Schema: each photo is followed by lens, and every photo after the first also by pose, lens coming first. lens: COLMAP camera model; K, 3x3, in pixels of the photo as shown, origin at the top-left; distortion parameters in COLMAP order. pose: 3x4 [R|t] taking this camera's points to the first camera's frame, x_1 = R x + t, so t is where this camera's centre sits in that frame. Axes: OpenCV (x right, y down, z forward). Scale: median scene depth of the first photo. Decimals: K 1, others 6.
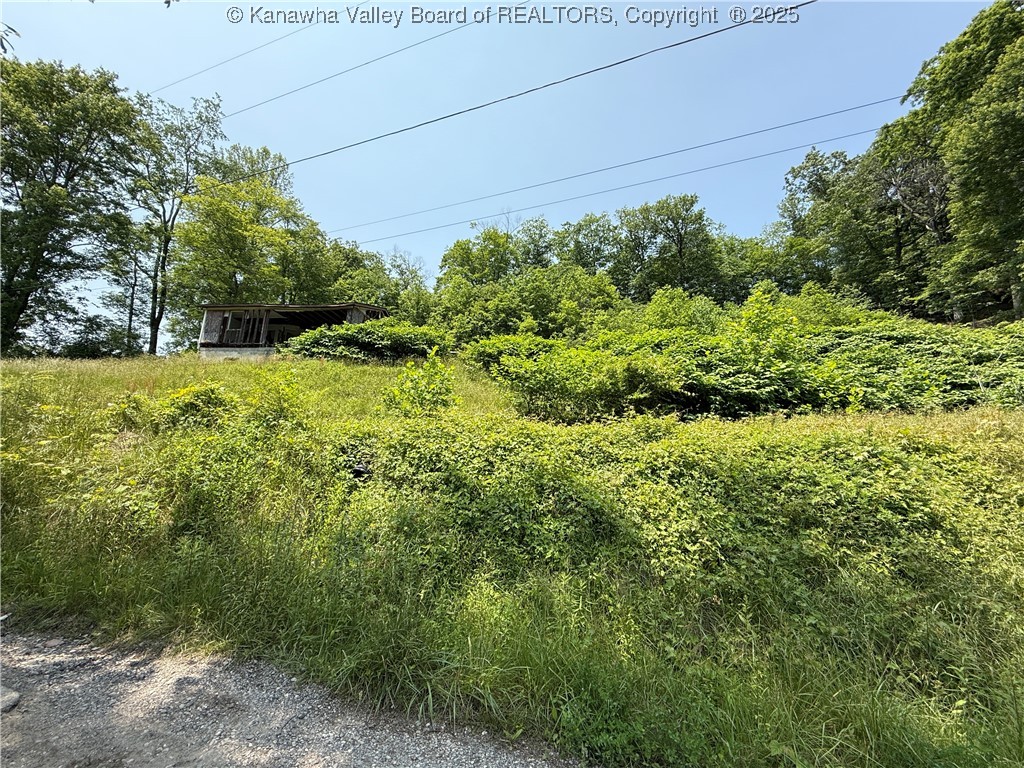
lens RADIAL K [[406.4, 0, 511.4], [0, 406.4, 385.2], [0, 0, 1]] dist [-0.000828, 0.000209]
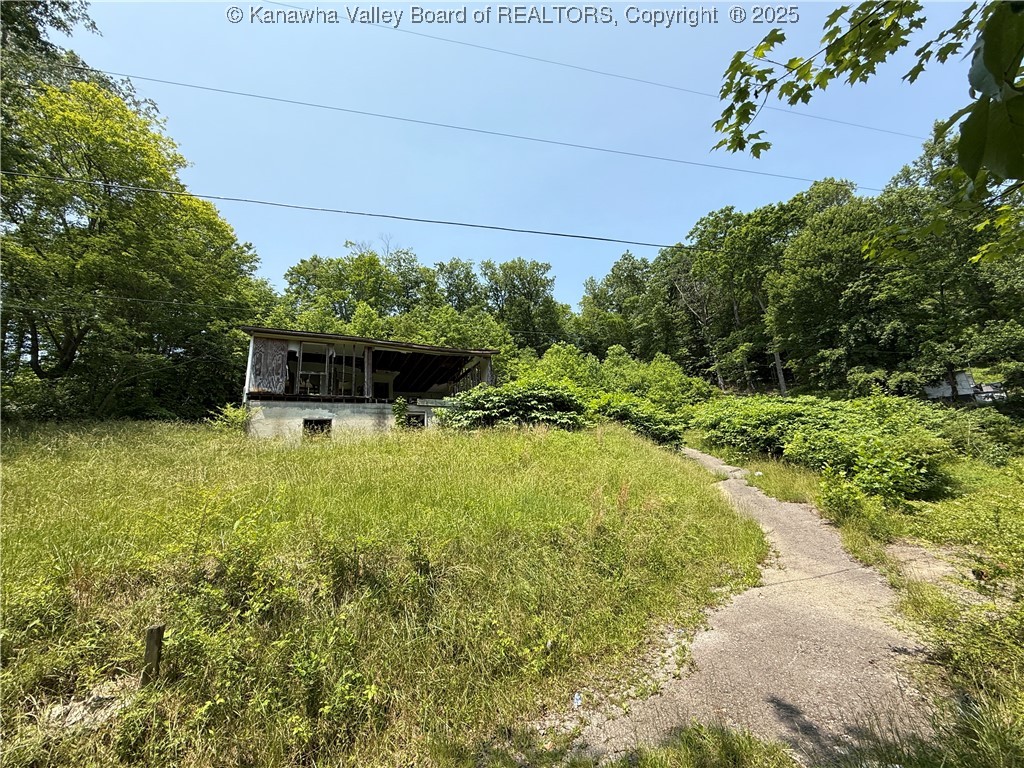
lens RADIAL K [[406.4, 0, 511.4], [0, 406.4, 385.2], [0, 0, 1]] dist [-0.000828, 0.000209]
pose [[0.825663, 0.042106, 0.562590, -0.782278], [0.002170, 0.996967, -0.077800, -0.067602], [-0.564159, 0.065457, 0.823067, 0.298874]]
